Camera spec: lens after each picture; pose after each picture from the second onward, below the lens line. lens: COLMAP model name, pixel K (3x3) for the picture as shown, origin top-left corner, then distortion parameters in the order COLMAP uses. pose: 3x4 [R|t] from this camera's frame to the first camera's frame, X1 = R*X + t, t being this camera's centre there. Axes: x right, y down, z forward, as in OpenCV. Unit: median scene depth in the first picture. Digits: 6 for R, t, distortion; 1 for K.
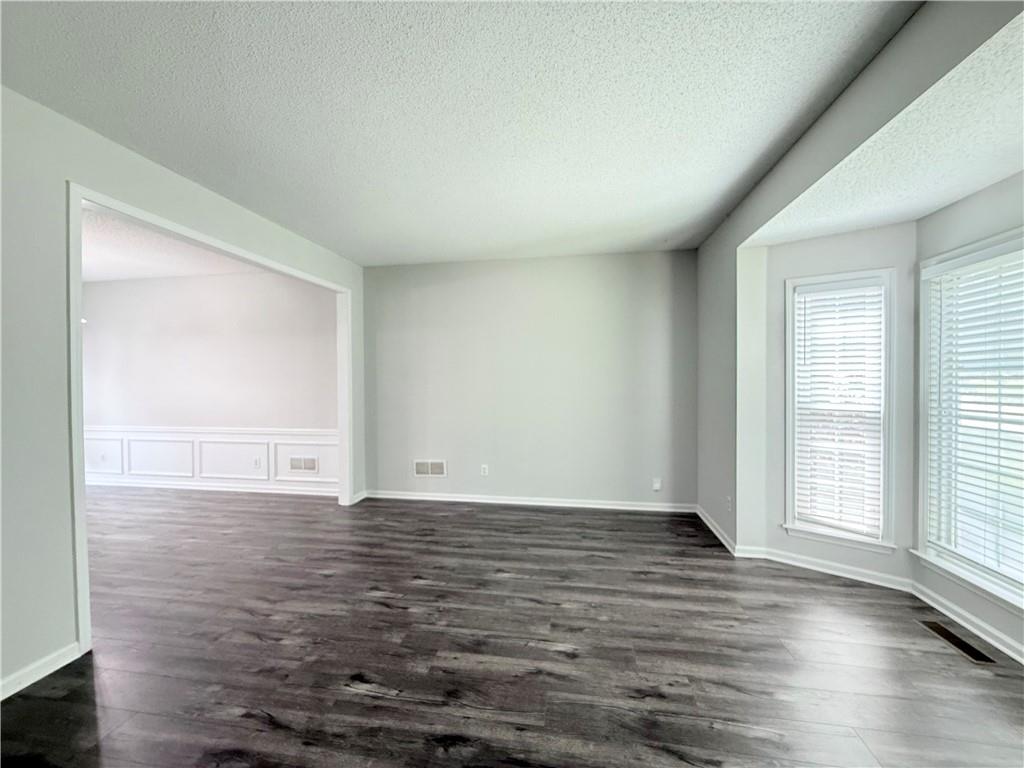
lens RADIAL K [[408.8, 0, 512.0], [0, 408.8, 385.1], [0, 0, 1]] dist [0.001819, 0.000643]
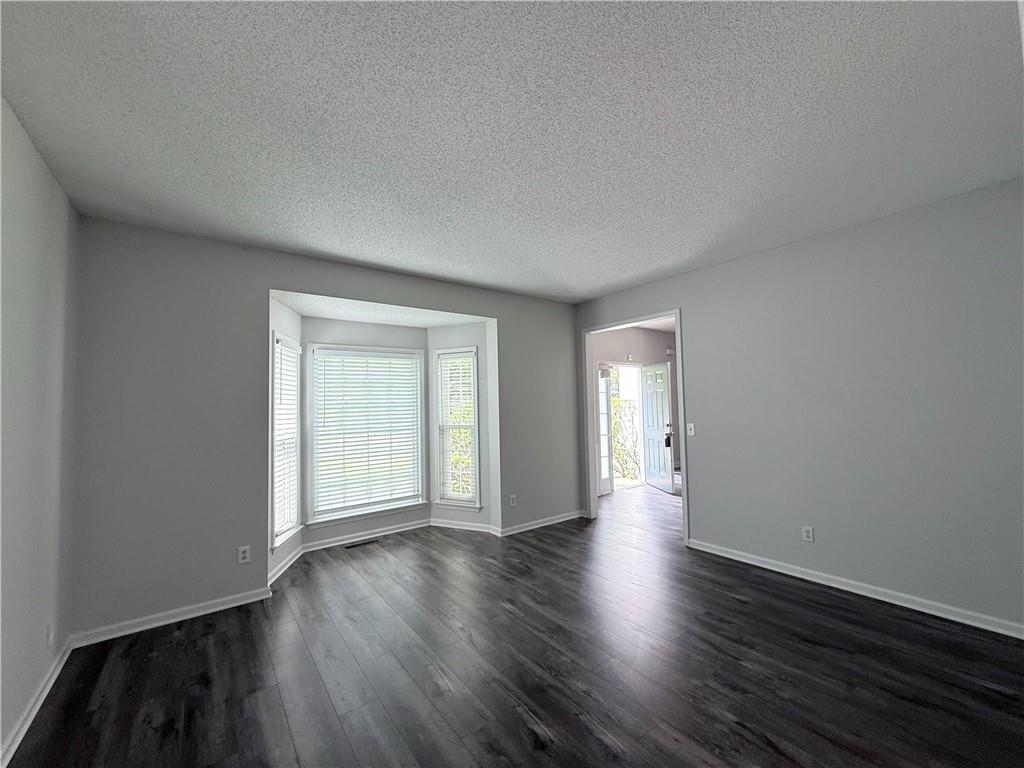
lens RADIAL K [[408.8, 0, 514.4], [0, 408.8, 383.6], [0, 0, 1]] dist [0.001819, 0.000643]
pose [[-0.724489, 0.056203, 0.686992, -0.808733], [0.038628, 0.998414, -0.040943, -0.041185], [-0.688204, -0.003126, -0.725511, 1.833551]]
